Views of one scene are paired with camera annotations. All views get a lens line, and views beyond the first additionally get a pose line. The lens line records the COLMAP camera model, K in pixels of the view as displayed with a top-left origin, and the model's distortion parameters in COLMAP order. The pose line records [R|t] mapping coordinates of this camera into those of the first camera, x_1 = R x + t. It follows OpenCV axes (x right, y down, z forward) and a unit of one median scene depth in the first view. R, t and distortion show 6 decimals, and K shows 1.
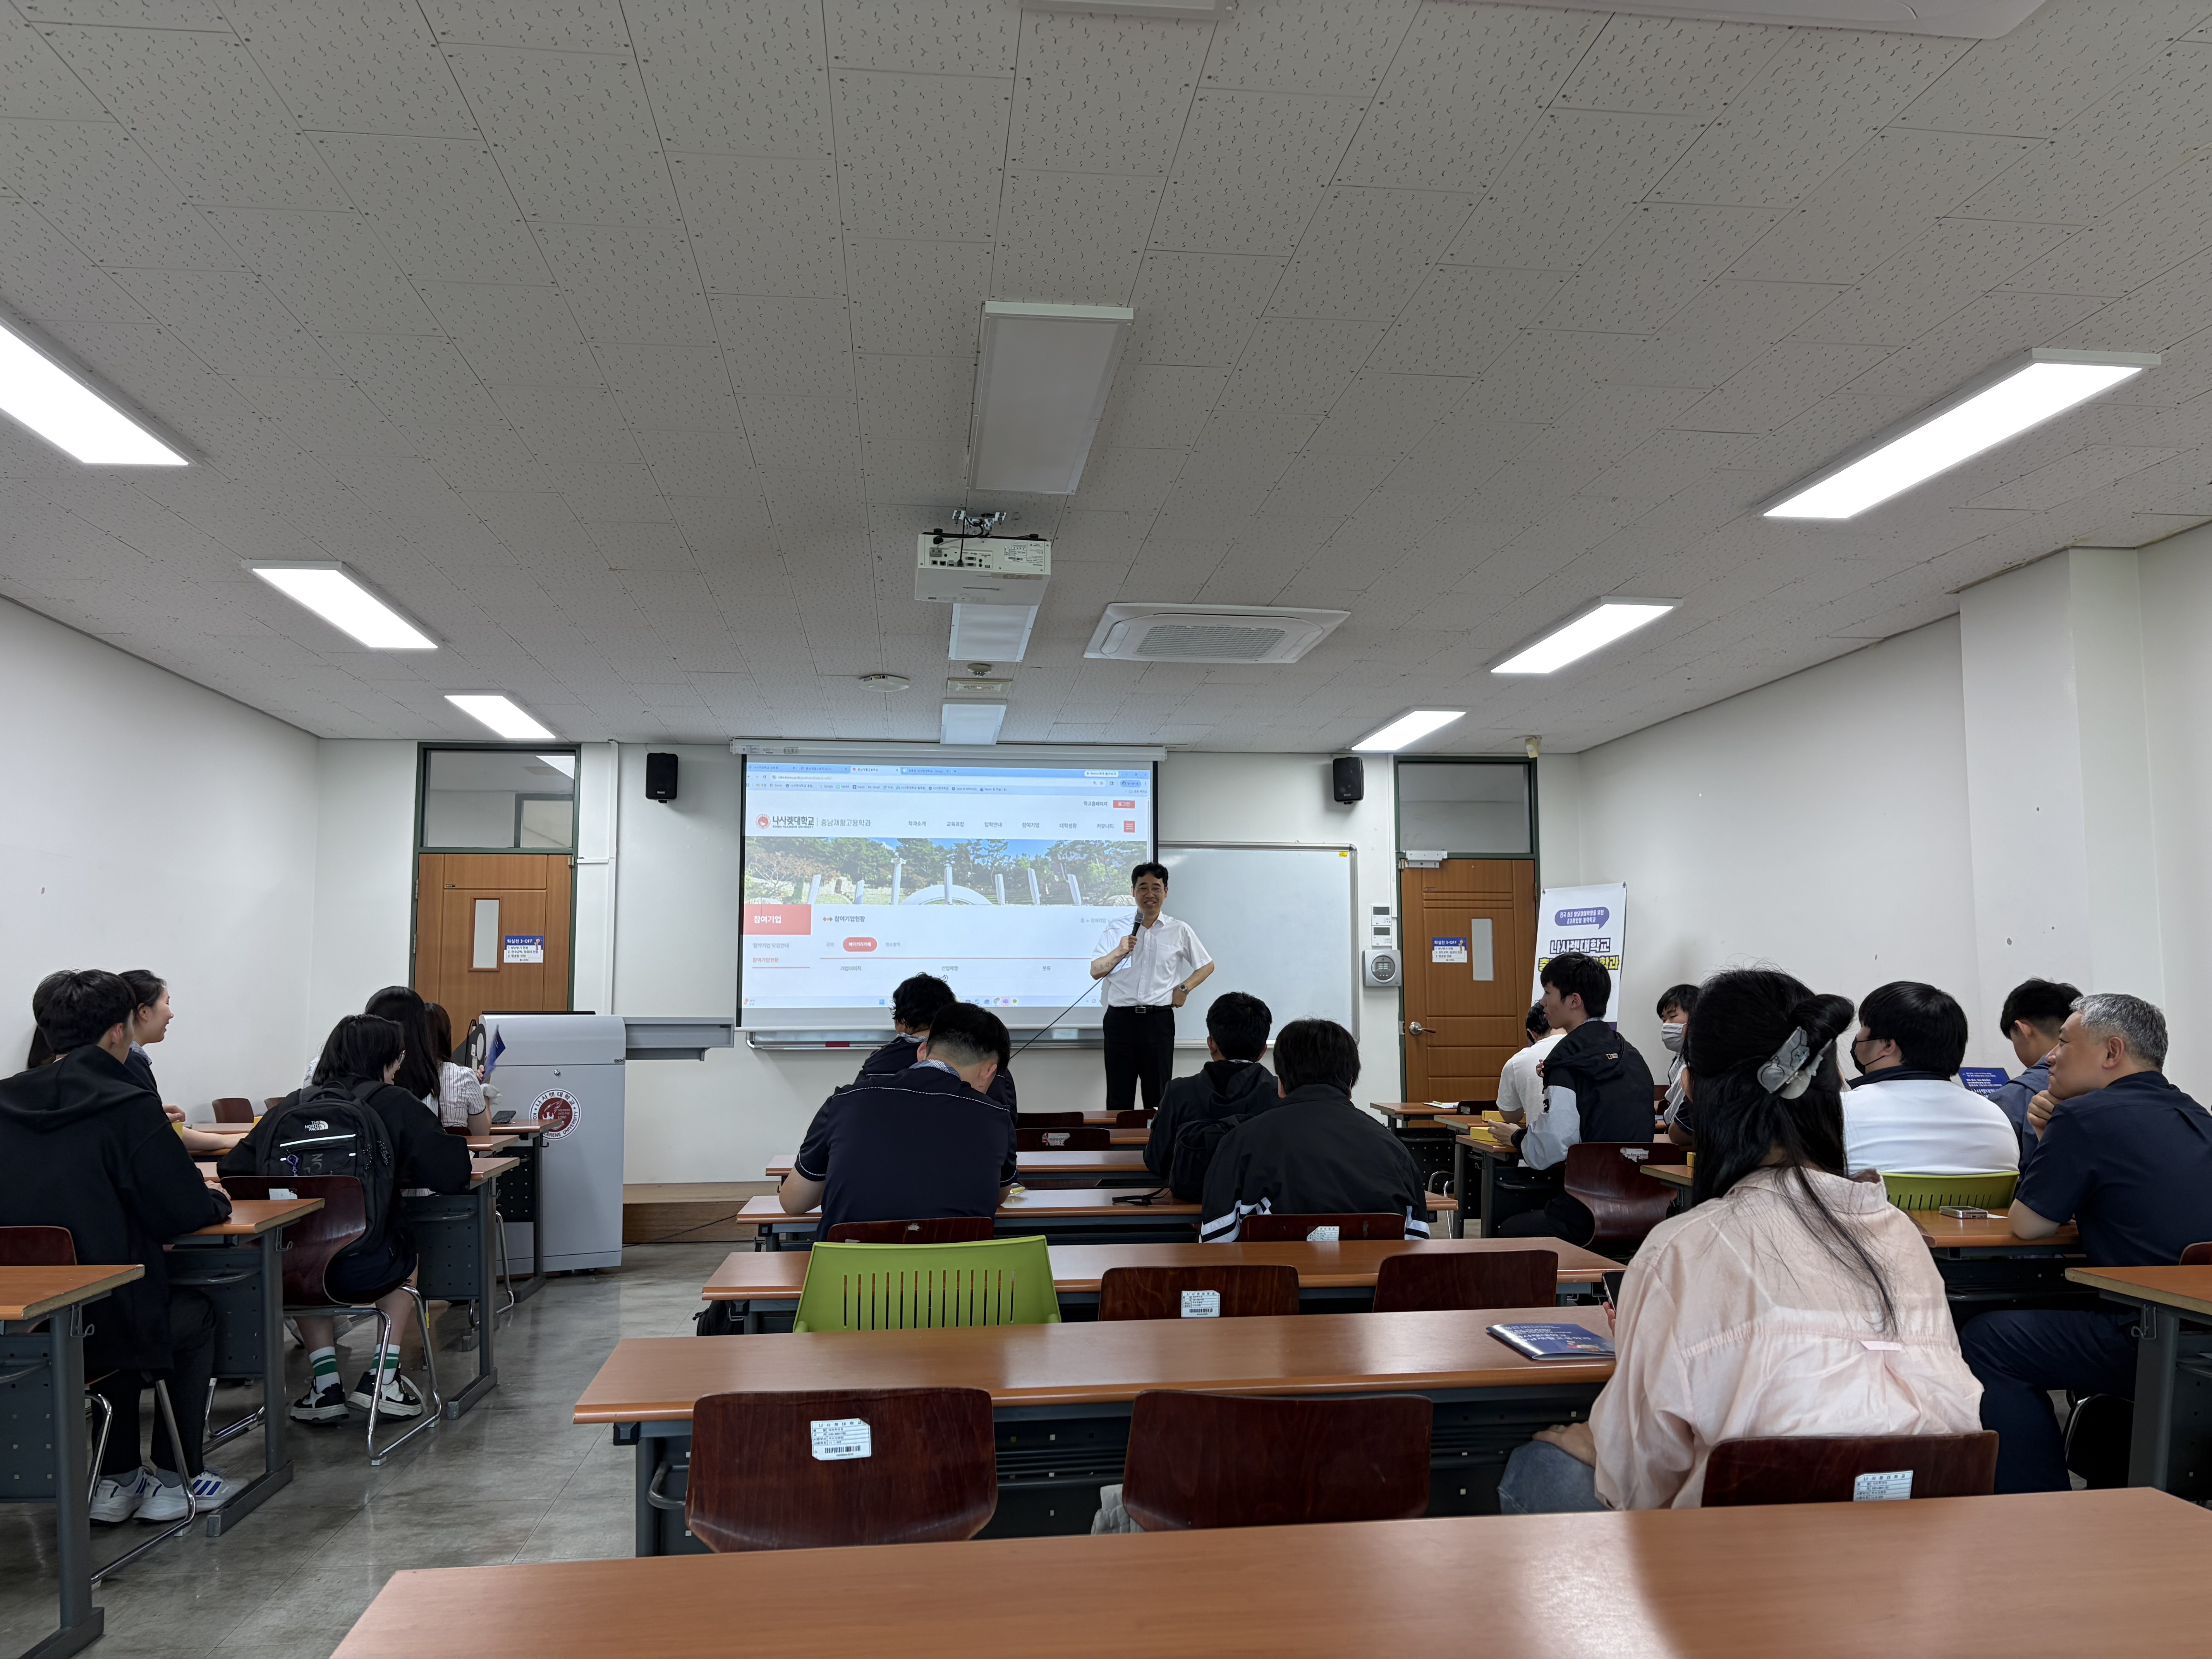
lens RADIAL K [[1691.3, 0, 1168.1], [0, 1691.3, 880.8], [0, 0, 1]] dist [0.062809, -0.069166]
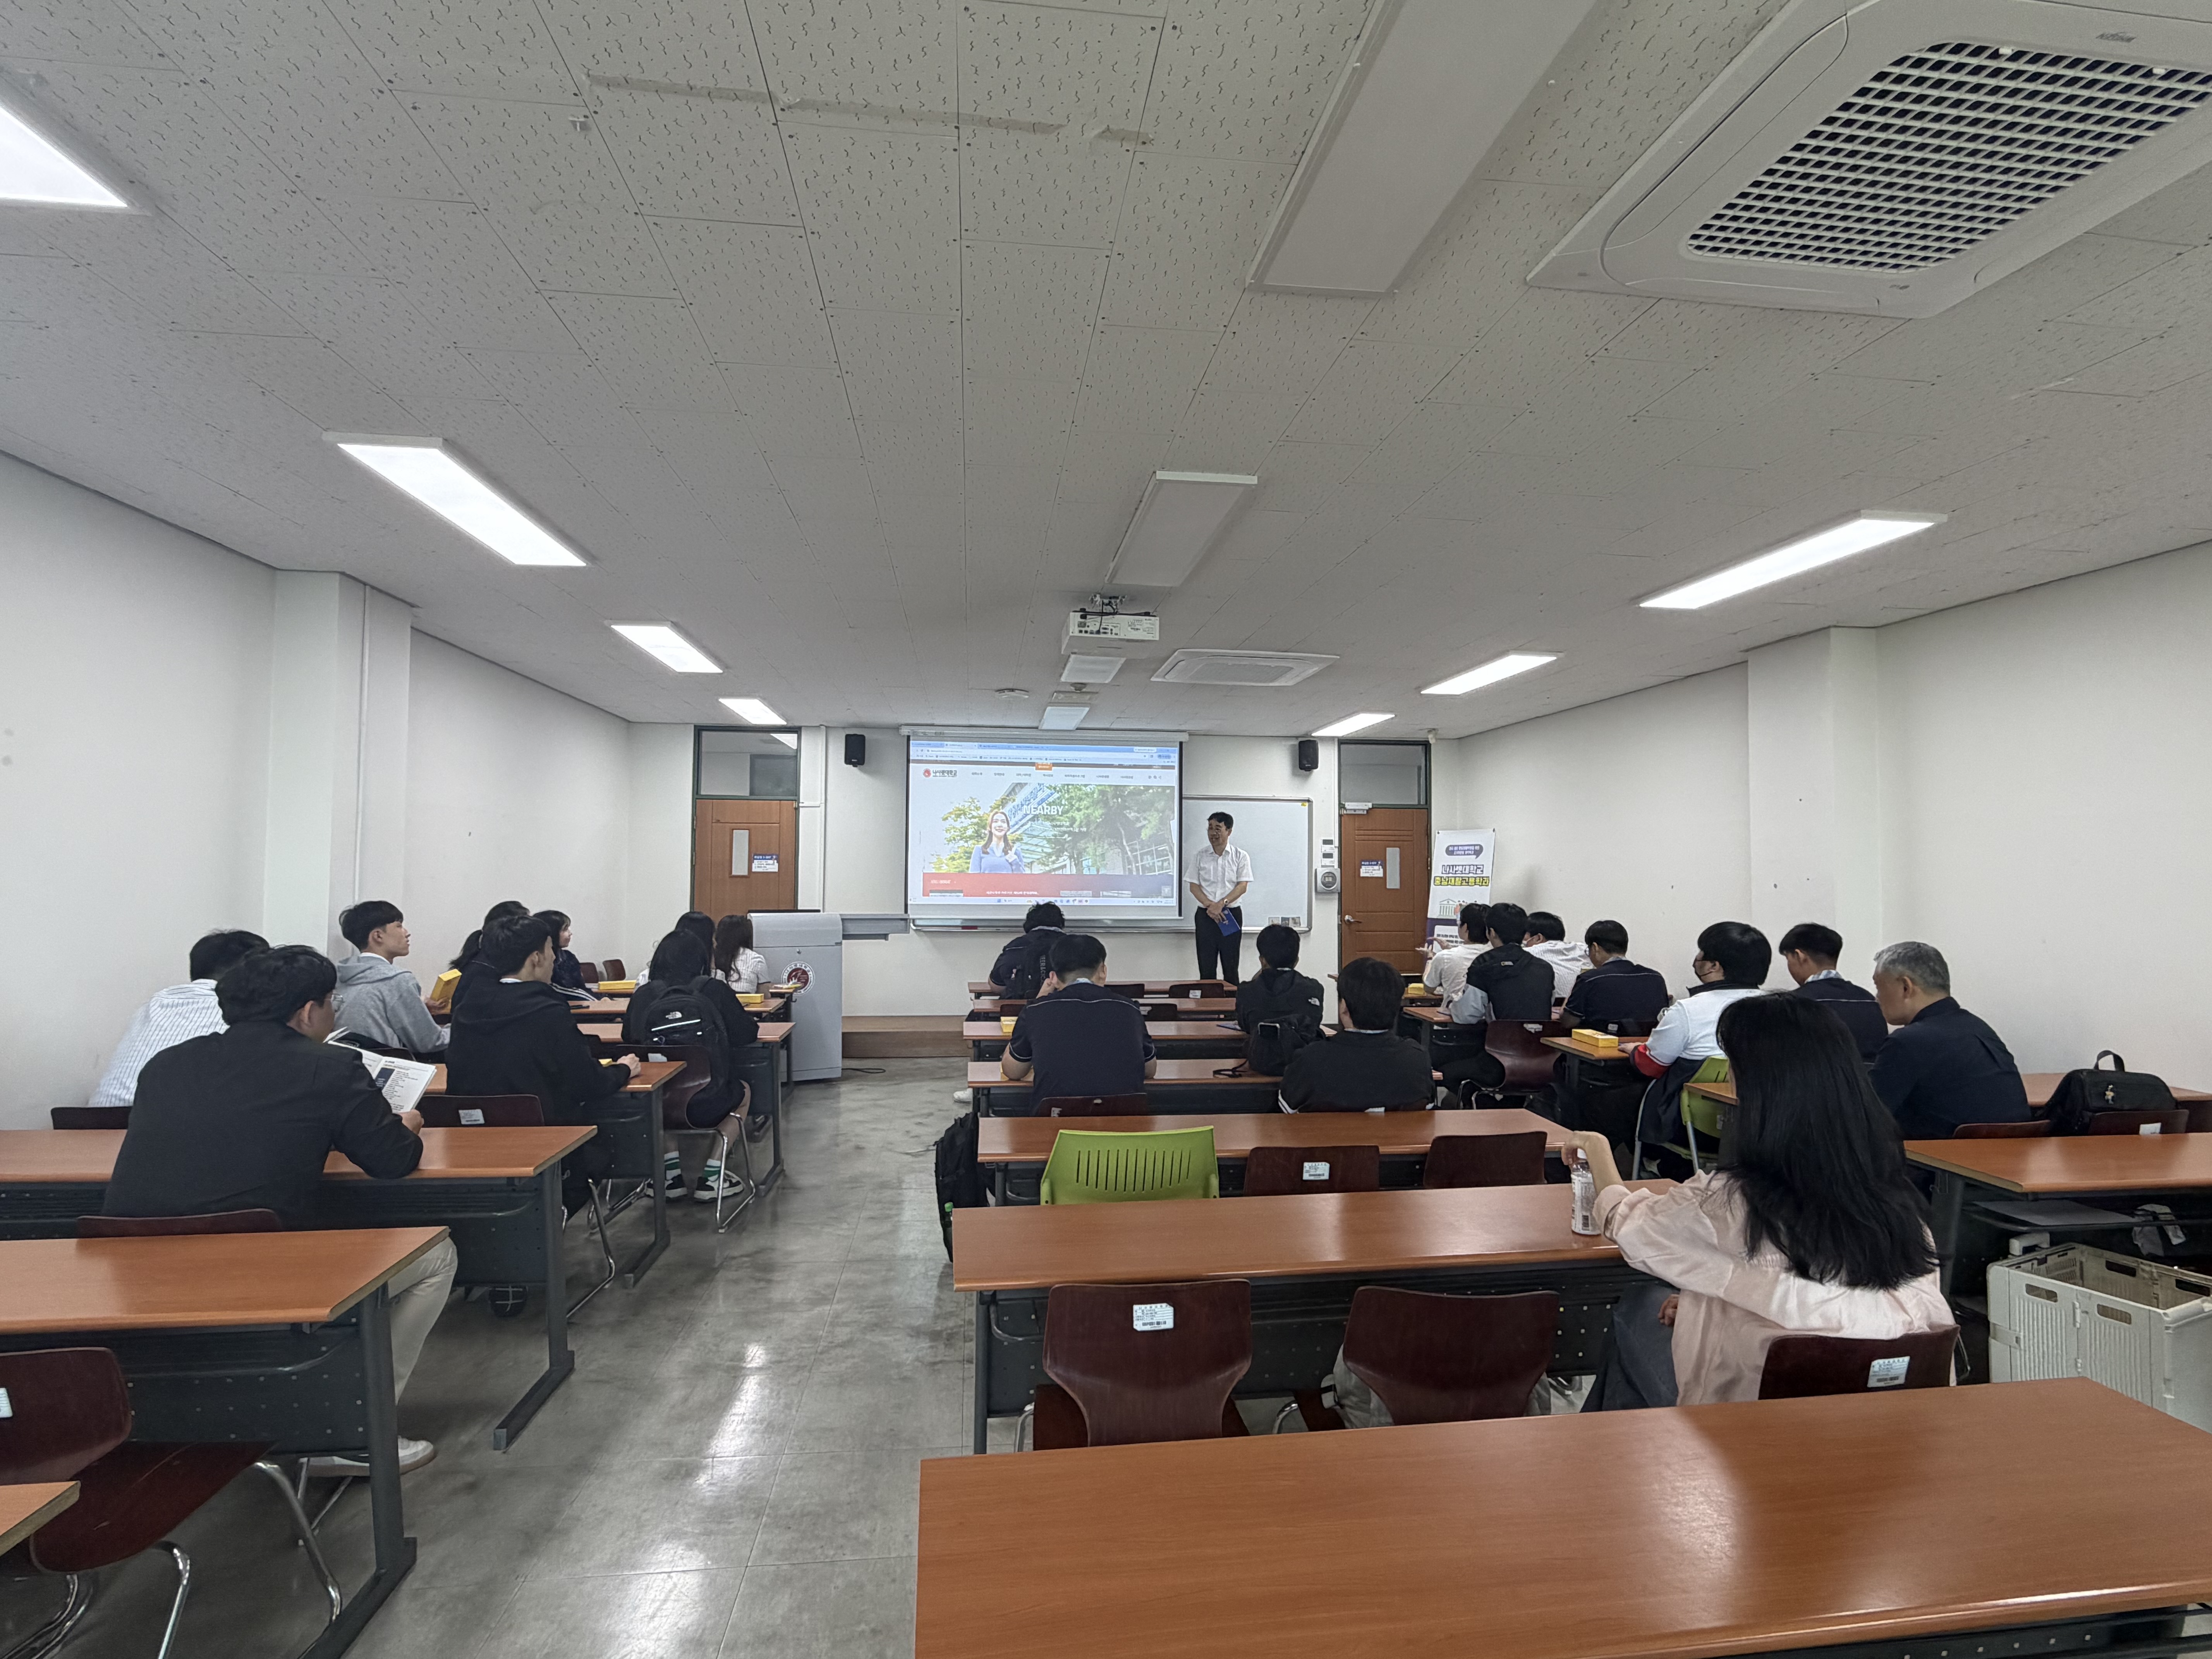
lens RADIAL K [[1084.4, 0, 1094.7], [0, 1084.4, 826.3], [0, 0, 1]] dist [-0.001507, 0.000475]
pose [[0.999944, 0.010313, 0.002435, -0.116175], [-0.010431, 0.998436, 0.054920, -0.065043], [-0.001865, -0.054943, 0.998488, 0.048078]]
